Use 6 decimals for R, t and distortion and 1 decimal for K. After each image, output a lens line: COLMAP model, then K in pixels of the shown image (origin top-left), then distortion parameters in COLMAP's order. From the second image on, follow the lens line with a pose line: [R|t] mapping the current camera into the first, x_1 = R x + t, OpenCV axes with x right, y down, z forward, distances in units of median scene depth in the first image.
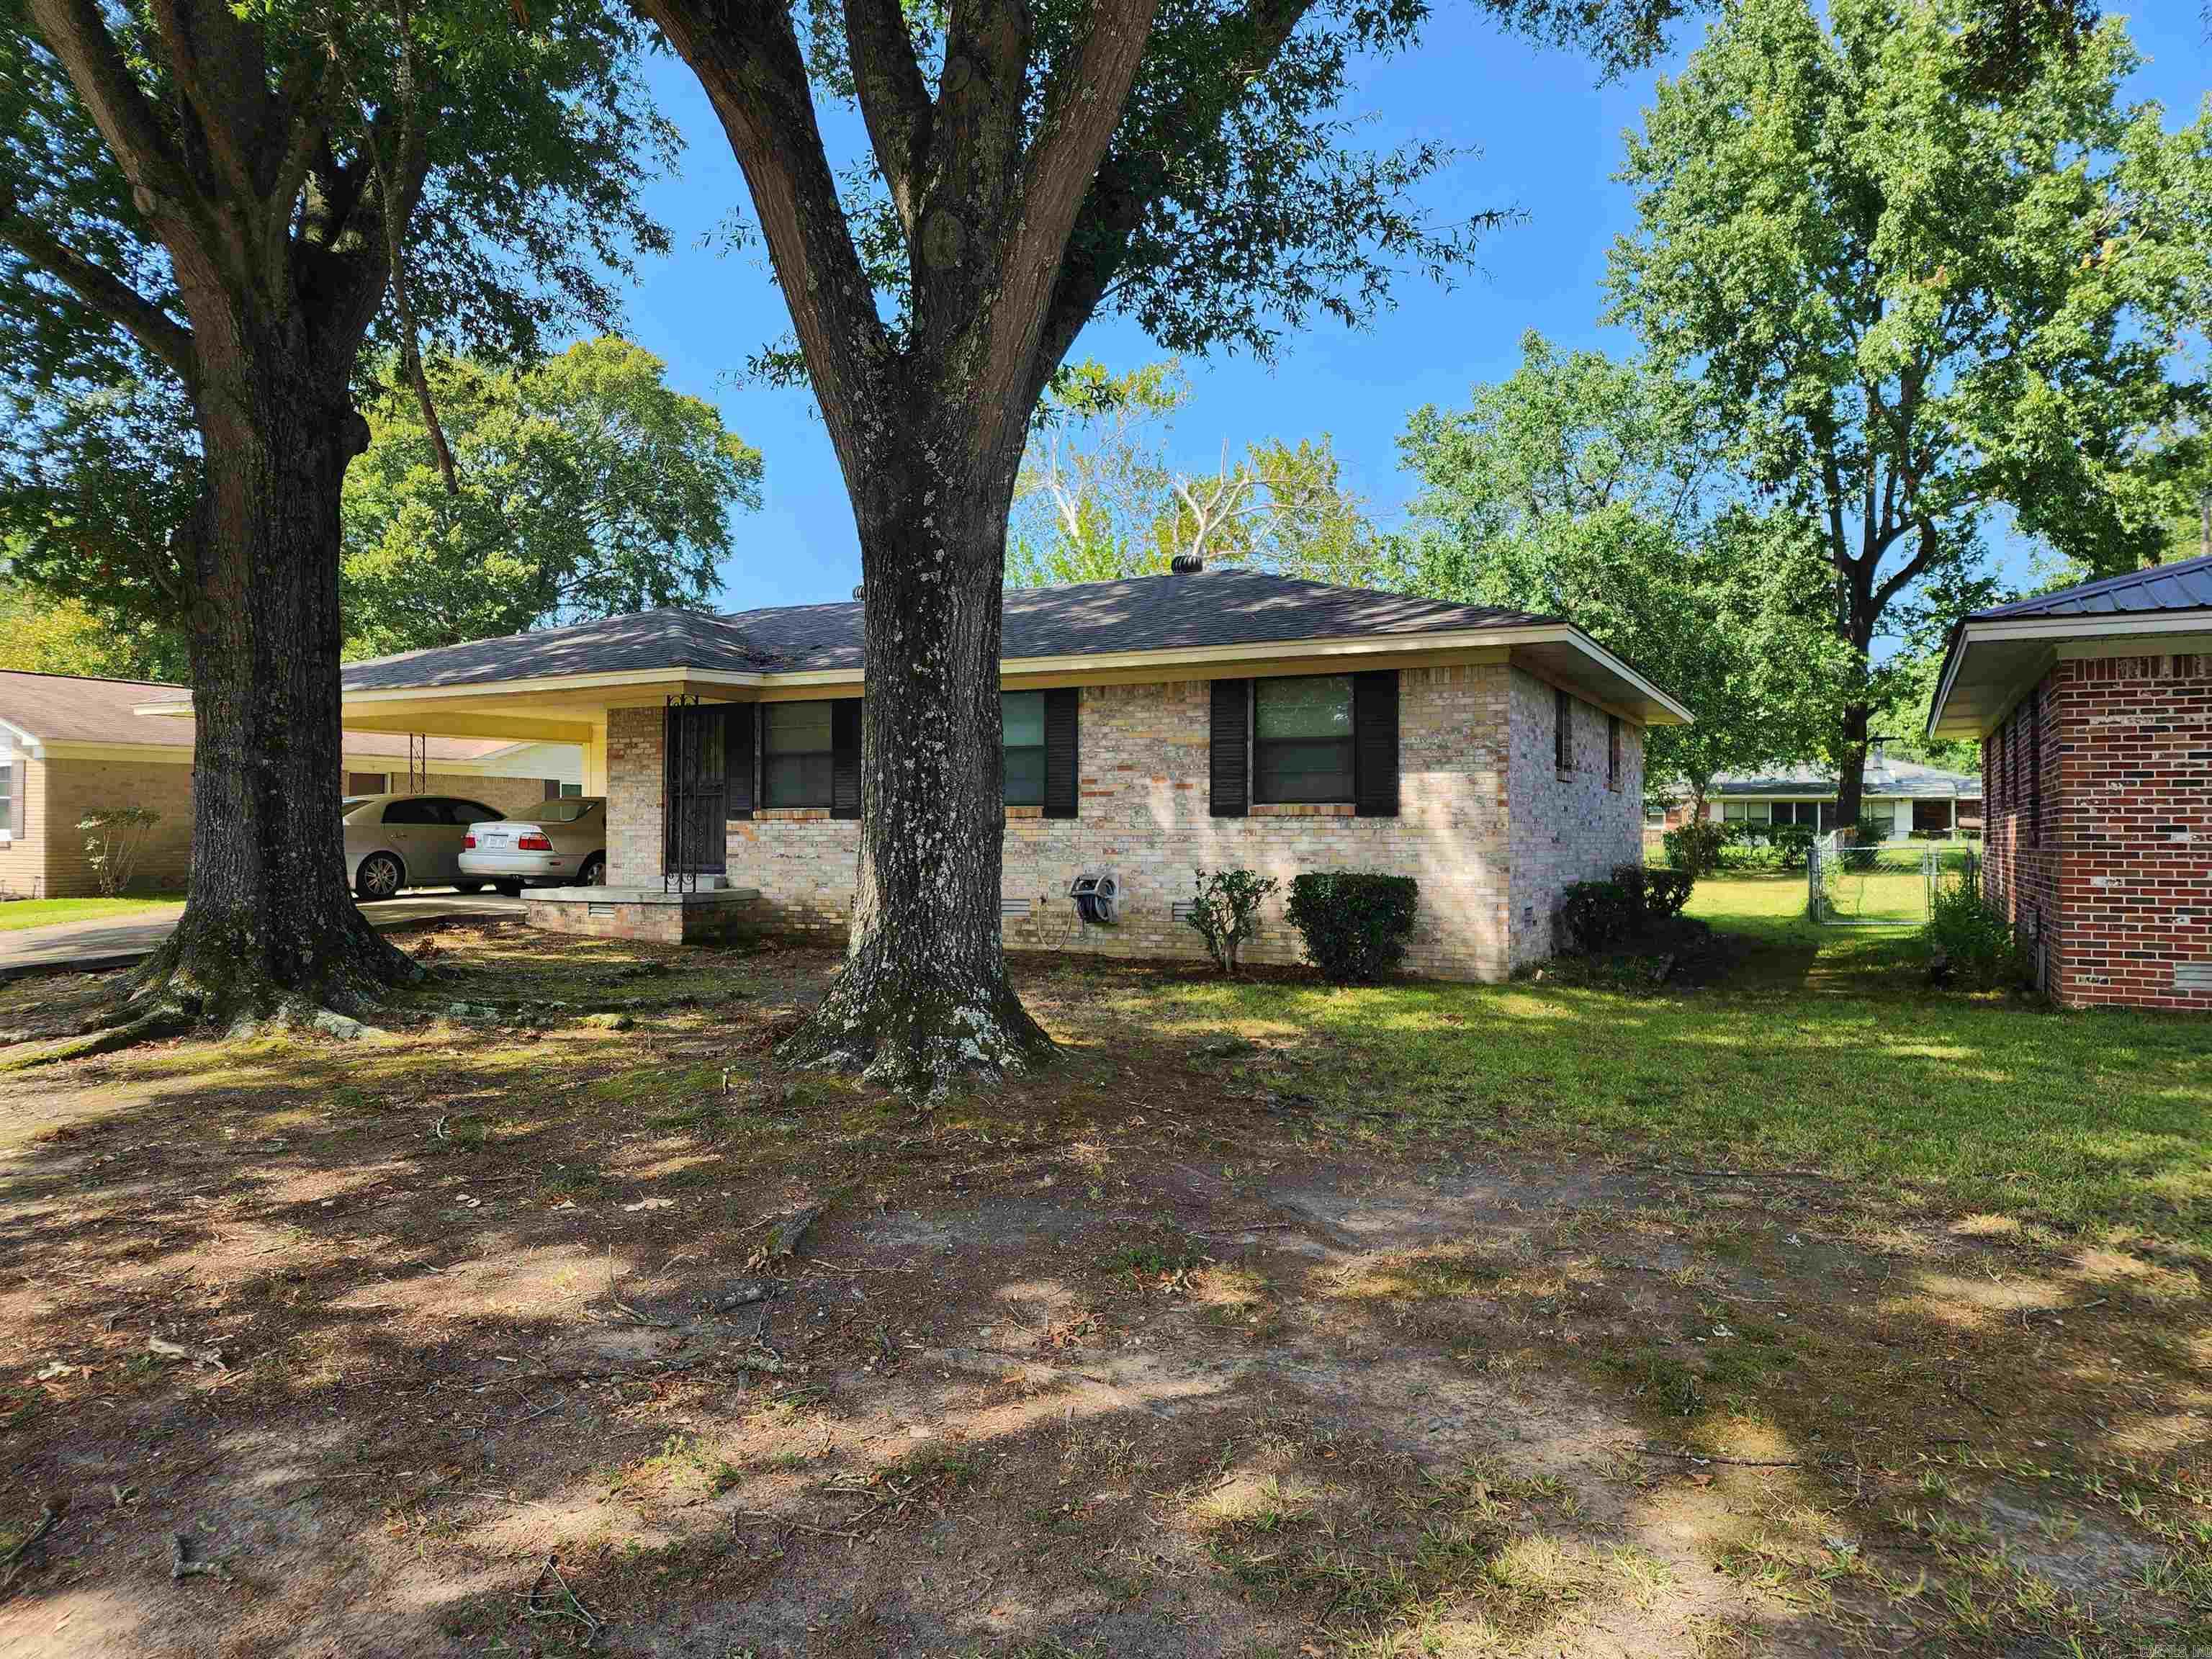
lens RADIAL K [[1483.4, 0, 1114.3], [0, 1483.4, 827.5], [0, 0, 1]] dist [0.076164, -0.052808]
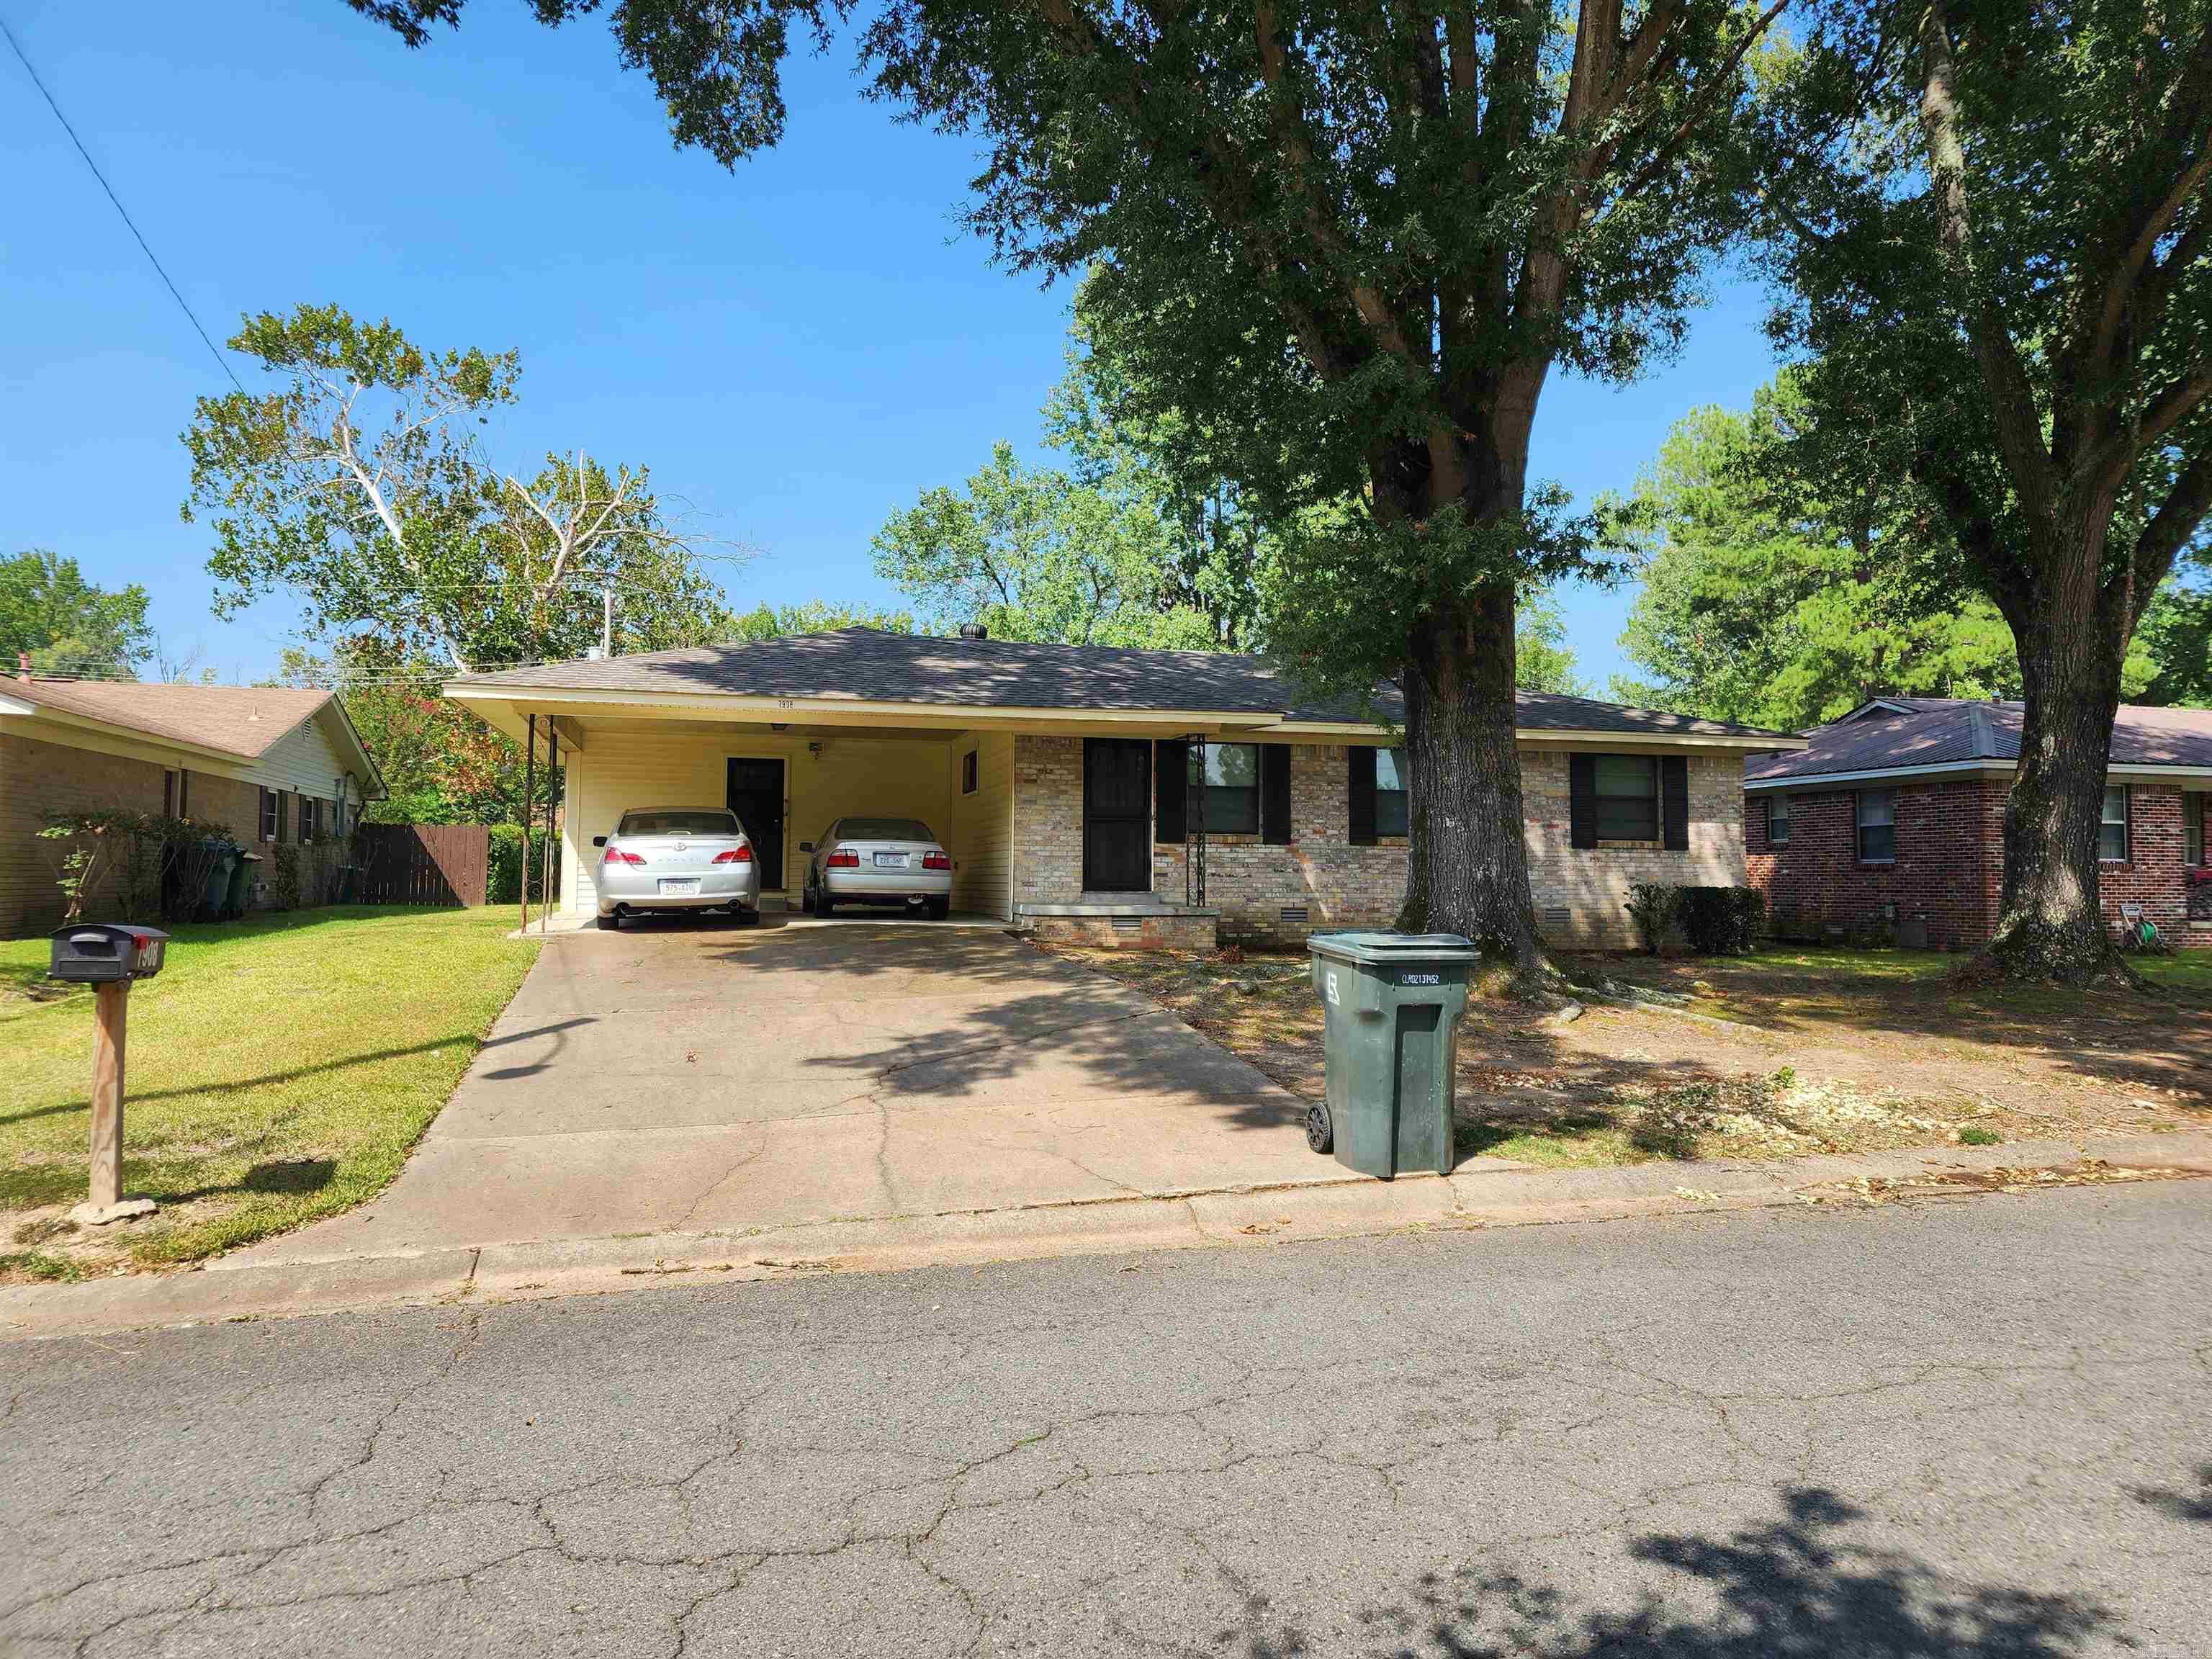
lens RADIAL K [[1483.4, 0, 1088.6], [0, 1483.4, 812.8], [0, 0, 1]] dist [0.076164, -0.052808]
pose [[0.734316, 0.032524, 0.678029, -1.175354], [-0.009306, 0.999240, -0.037853, 0.016694], [-0.678744, 0.021487, 0.734060, 0.235748]]
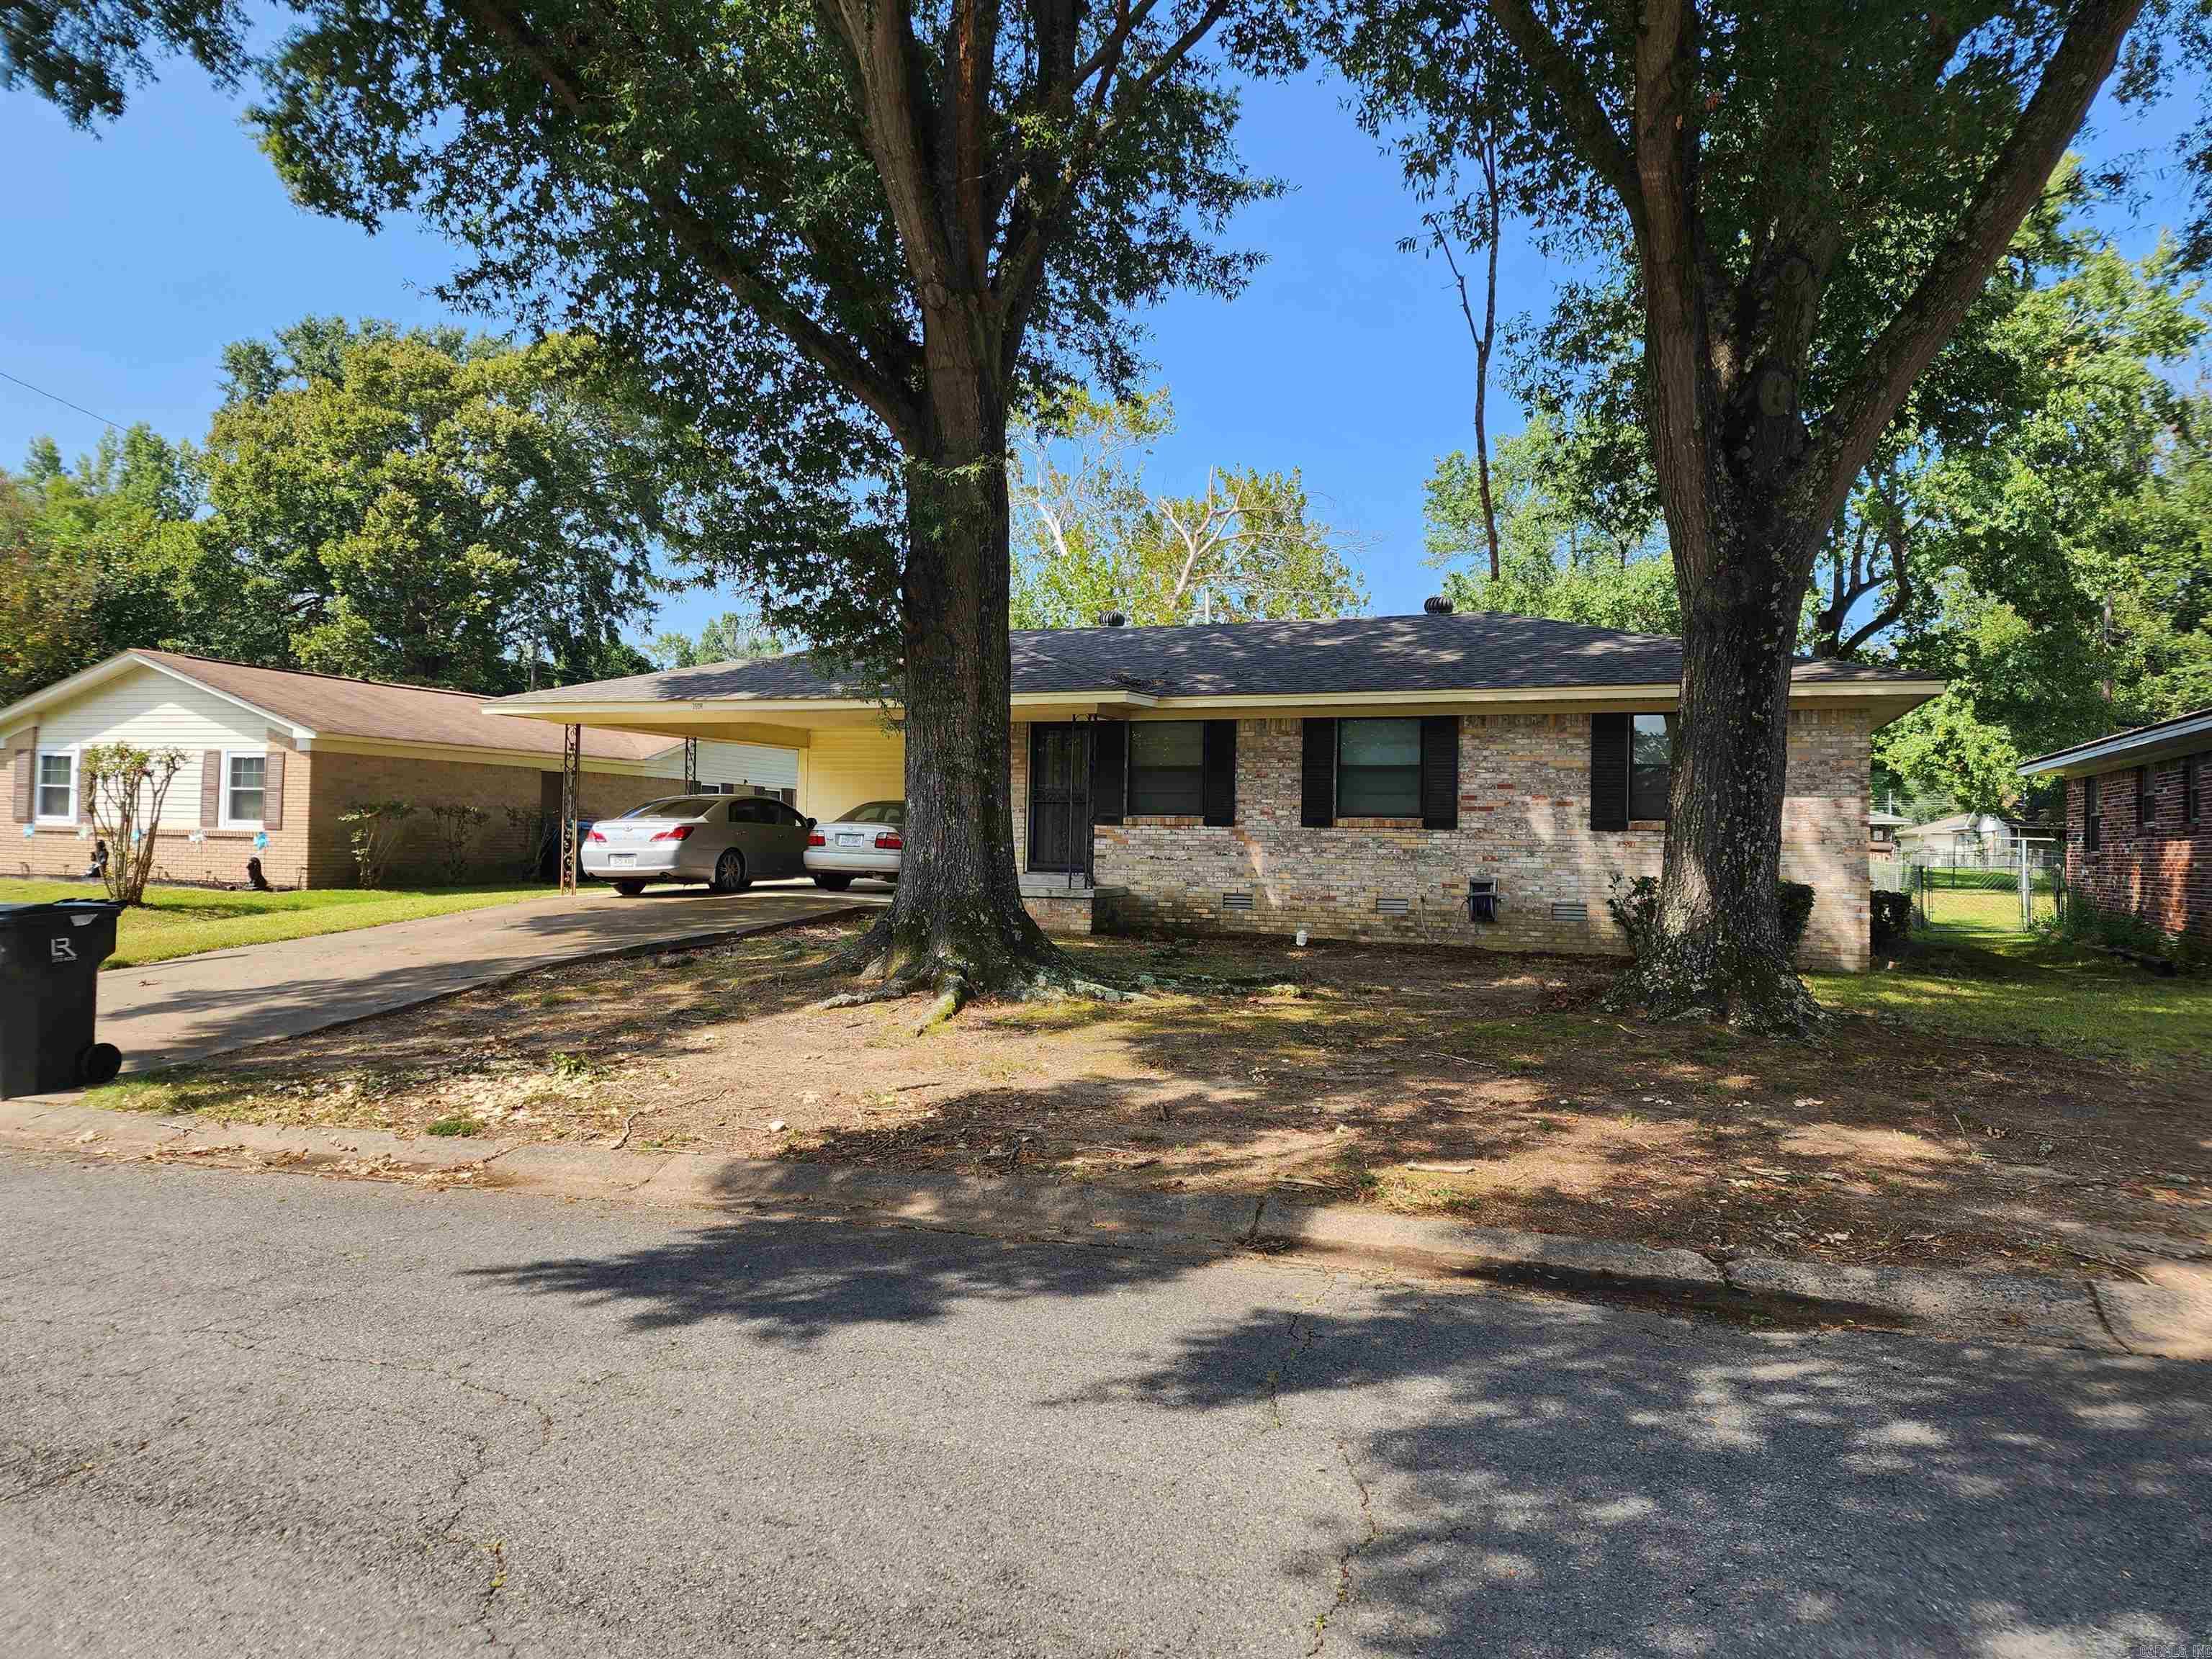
lens RADIAL K [[1483.4, 0, 1152.0], [0, 1483.4, 822.2], [0, 0, 1]] dist [0.076164, -0.052808]
pose [[0.991060, 0.019017, 0.132055, -0.405250], [-0.017683, 0.999780, -0.011268, 0.005310], [-0.132241, 0.008832, 0.991178, -0.116730]]
